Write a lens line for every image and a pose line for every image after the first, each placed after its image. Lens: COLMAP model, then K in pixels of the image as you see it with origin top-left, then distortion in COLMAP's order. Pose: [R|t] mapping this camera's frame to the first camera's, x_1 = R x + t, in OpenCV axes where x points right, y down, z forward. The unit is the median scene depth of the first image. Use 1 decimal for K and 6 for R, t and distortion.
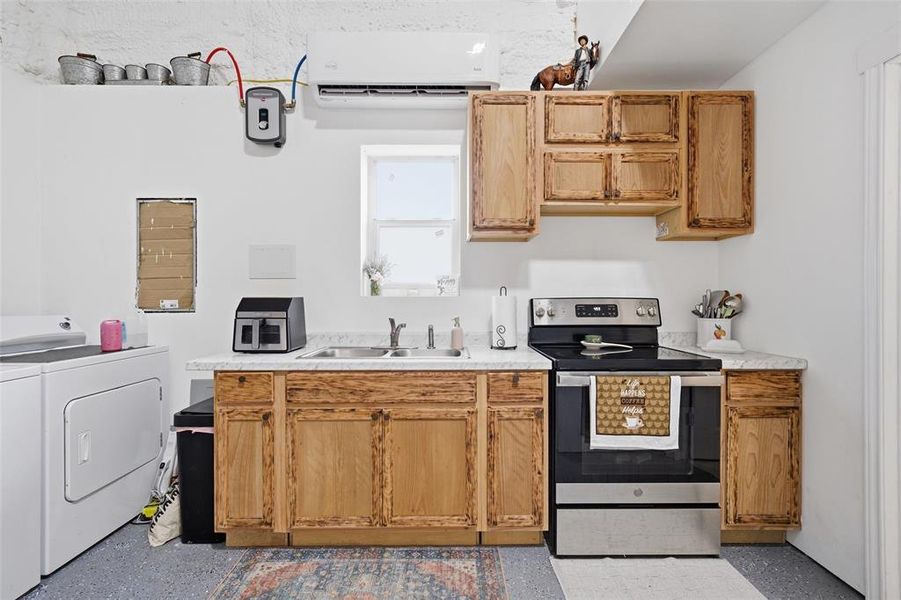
lens RADIAL K [[419.6, 0, 450.8], [0, 419.6, 298.7], [0, 0, 1]] dist [-0.001508, 0.003692]
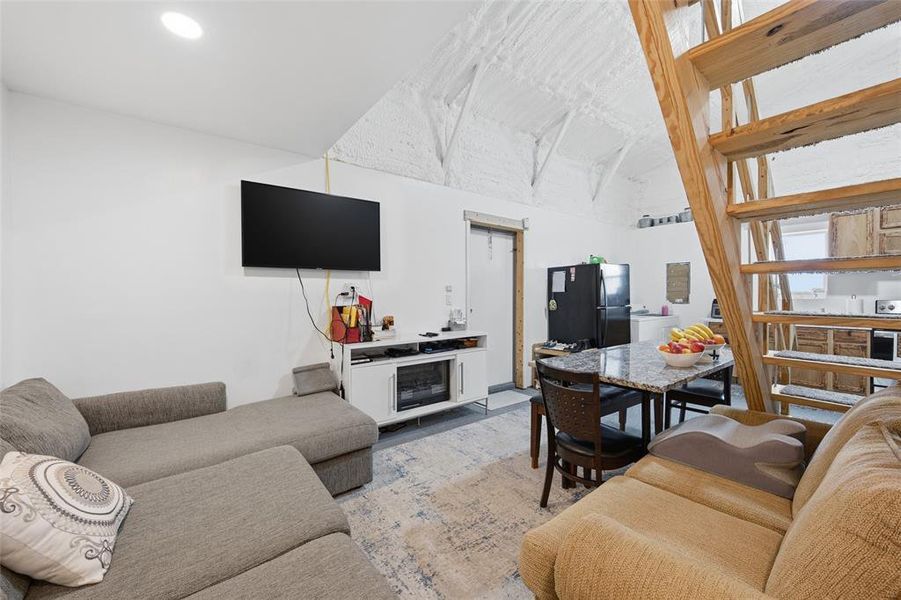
lens RADIAL K [[357.6, 0, 445.4], [0, 357.6, 298.0], [0, 0, 1]] dist [-0.010394, 0.002914]
pose [[0.610163, 0.007590, -0.792239, 0.308791], [0.006162, 0.999878, 0.014326, -0.054800], [0.792252, -0.013623, 0.610042, -1.922214]]
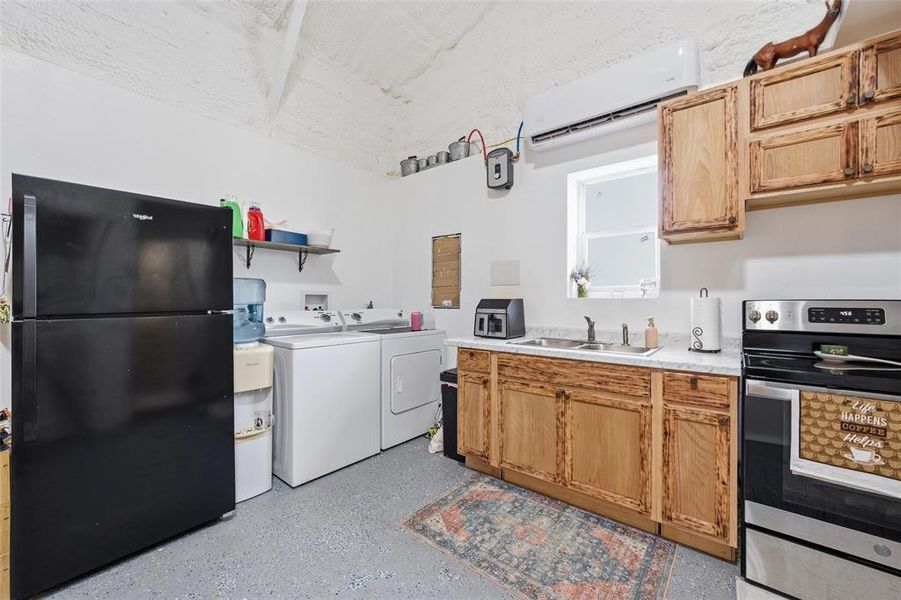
lens RADIAL K [[357.6, 0, 456.8], [0, 357.6, 296.5], [0, 0, 1]] dist [-0.010394, 0.002914]
pose [[0.778408, -0.002573, -0.627753, 0.211524], [-0.003707, 0.999955, -0.008695, 0.000195], [0.627747, 0.009095, 0.778364, -0.011117]]
